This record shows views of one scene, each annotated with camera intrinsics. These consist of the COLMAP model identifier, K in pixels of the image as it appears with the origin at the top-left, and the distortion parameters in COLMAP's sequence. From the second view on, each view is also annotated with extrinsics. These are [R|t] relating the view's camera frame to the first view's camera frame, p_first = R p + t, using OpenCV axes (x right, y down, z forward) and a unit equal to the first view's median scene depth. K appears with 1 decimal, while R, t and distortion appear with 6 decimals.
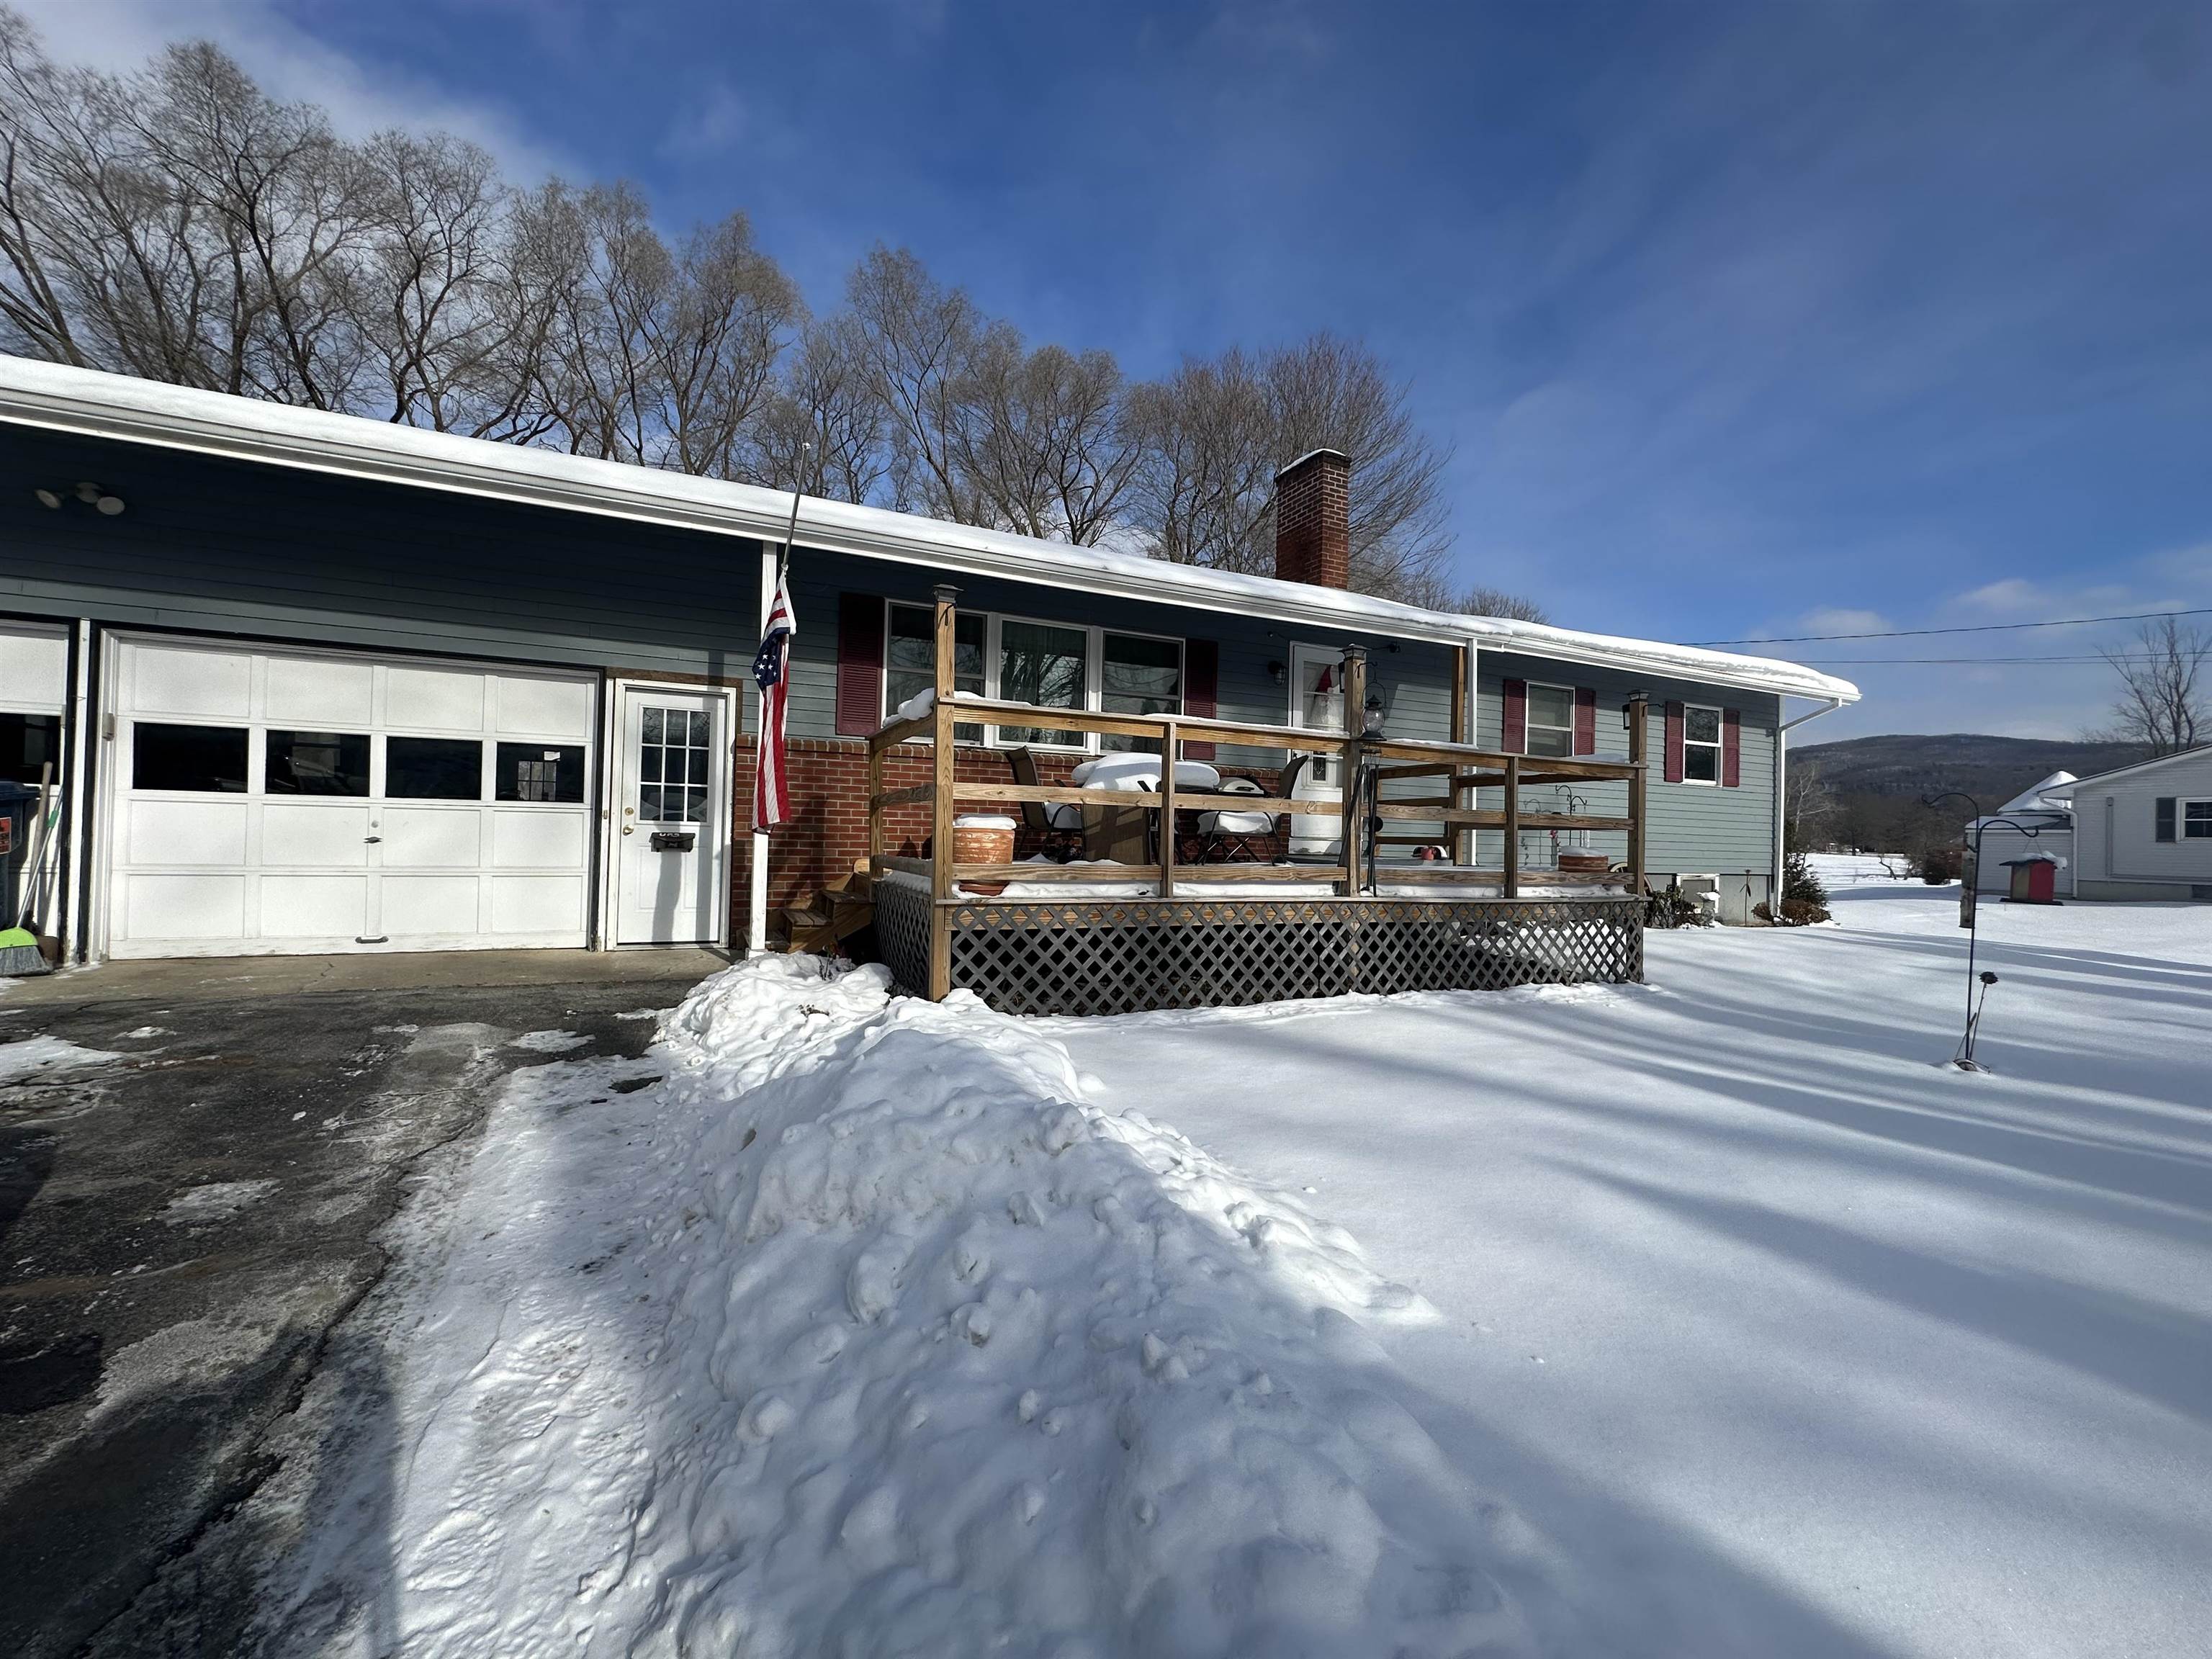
lens RADIAL K [[882.6, 0, 1106.0], [0, 882.6, 829.5], [0, 0, 1]] dist [-0.001171, 0.000465]
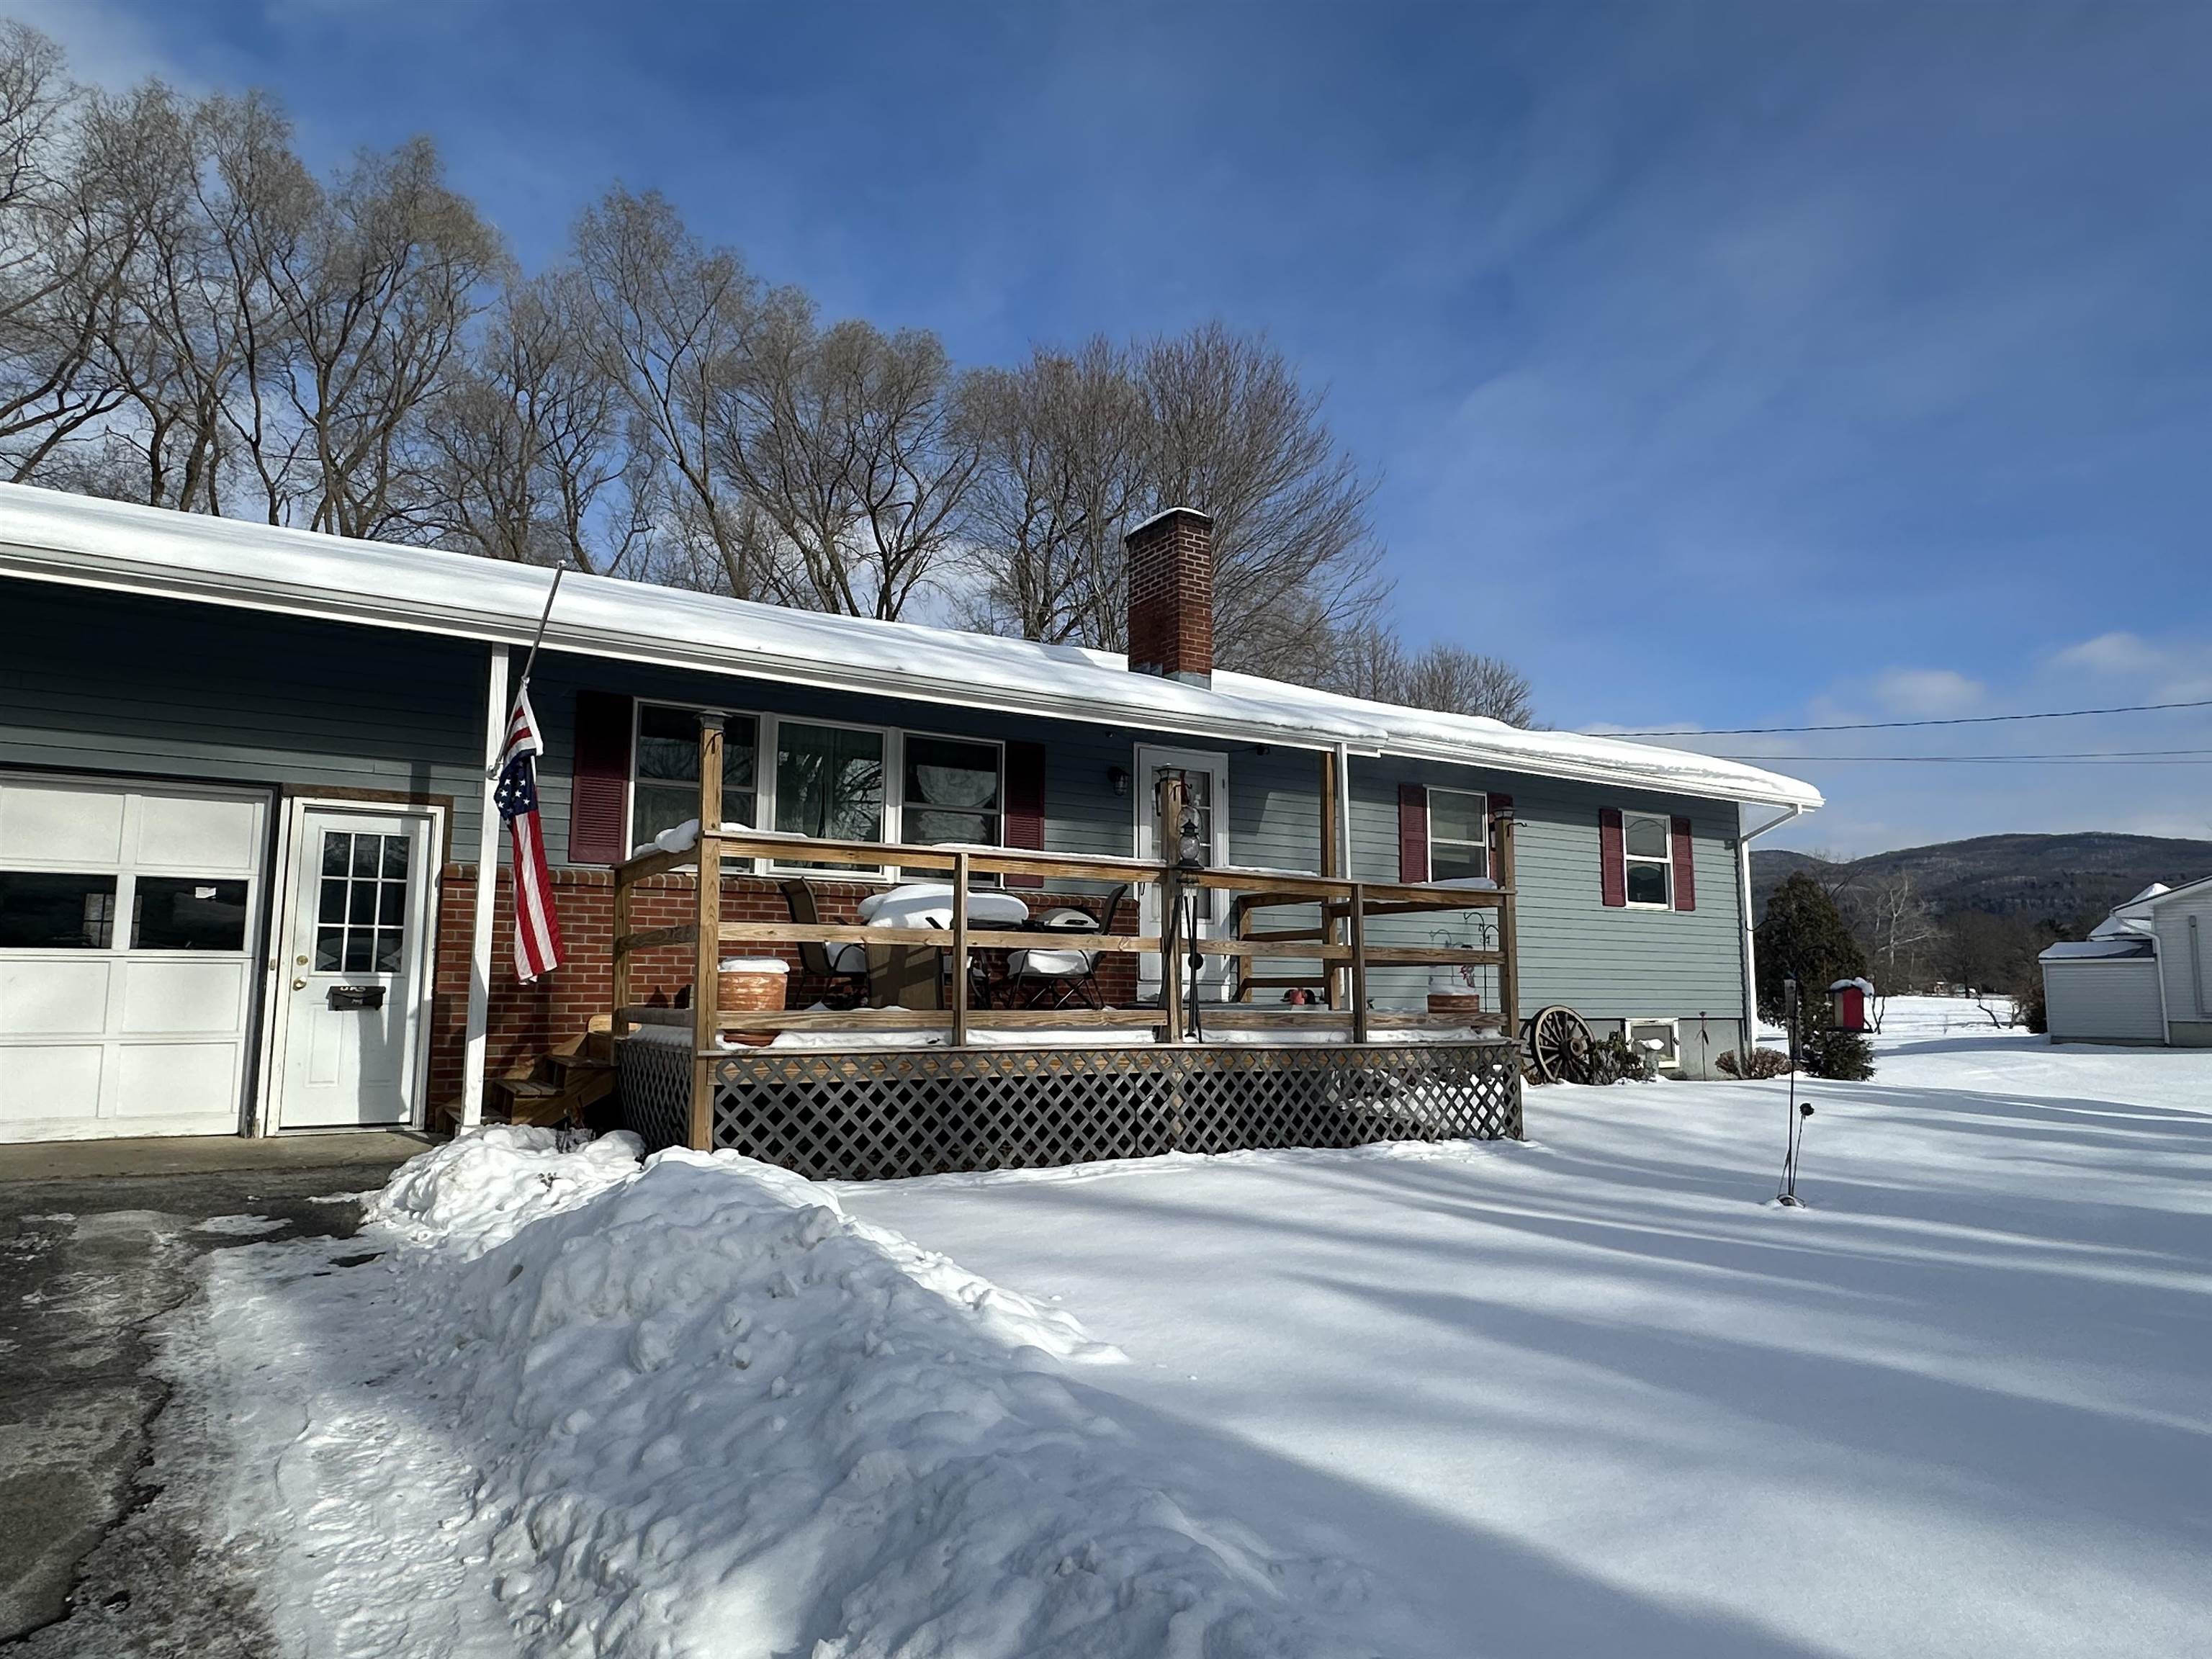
lens RADIAL K [[1332.3, 0, 1098.3], [0, 1332.3, 840.0], [0, 0, 1]] dist [-0.001917, -0.001749]
pose [[0.993509, -0.005286, 0.113630, 0.047025], [0.017137, 0.994474, -0.103571, 0.009204], [-0.112454, 0.104846, 0.988110, -0.318879]]
